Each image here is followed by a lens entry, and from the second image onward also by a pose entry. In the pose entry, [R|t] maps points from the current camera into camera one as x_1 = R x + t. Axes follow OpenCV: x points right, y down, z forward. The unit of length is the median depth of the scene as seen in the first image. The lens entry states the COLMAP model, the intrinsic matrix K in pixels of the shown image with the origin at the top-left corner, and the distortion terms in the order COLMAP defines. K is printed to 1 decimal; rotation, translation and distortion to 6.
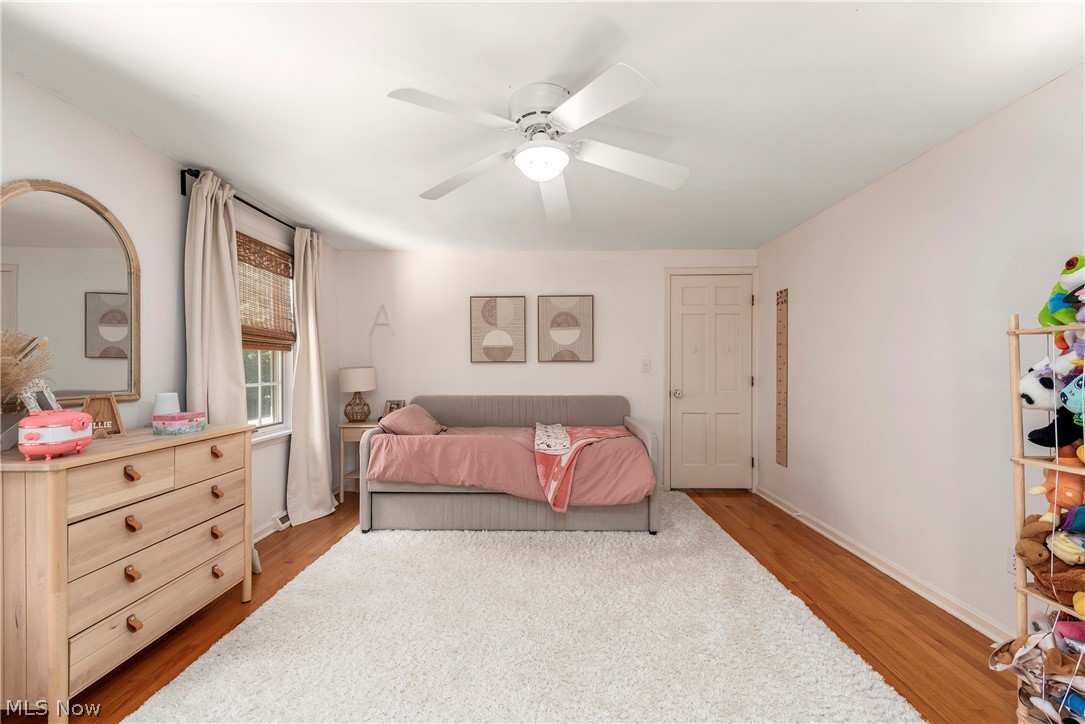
lens RADIAL K [[428.7, 0, 542.1], [0, 428.7, 364.1], [0, 0, 1]] dist [0.000601, -0.000921]
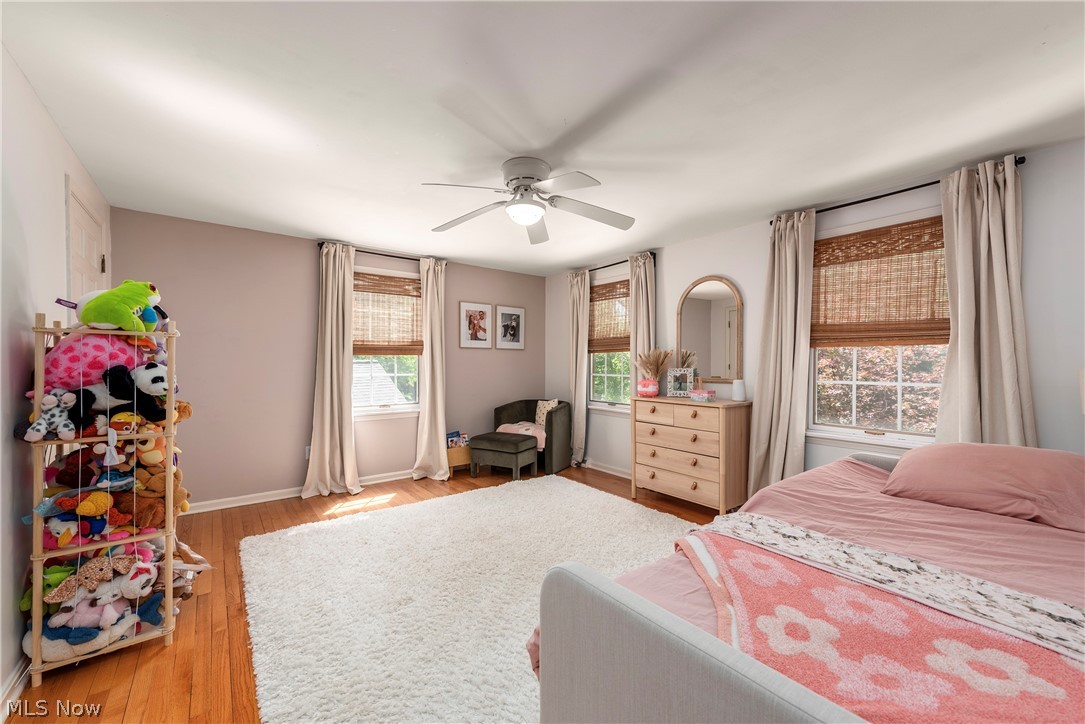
lens RADIAL K [[428.7, 0, 544.1], [0, 428.7, 363.5], [0, 0, 1]] dist [0.000601, -0.000921]
pose [[-0.788008, -0.003034, -0.615657, 0.477891], [0.000984, 0.999980, -0.006187, 0.009925], [0.615664, -0.005481, -0.787990, 1.253605]]
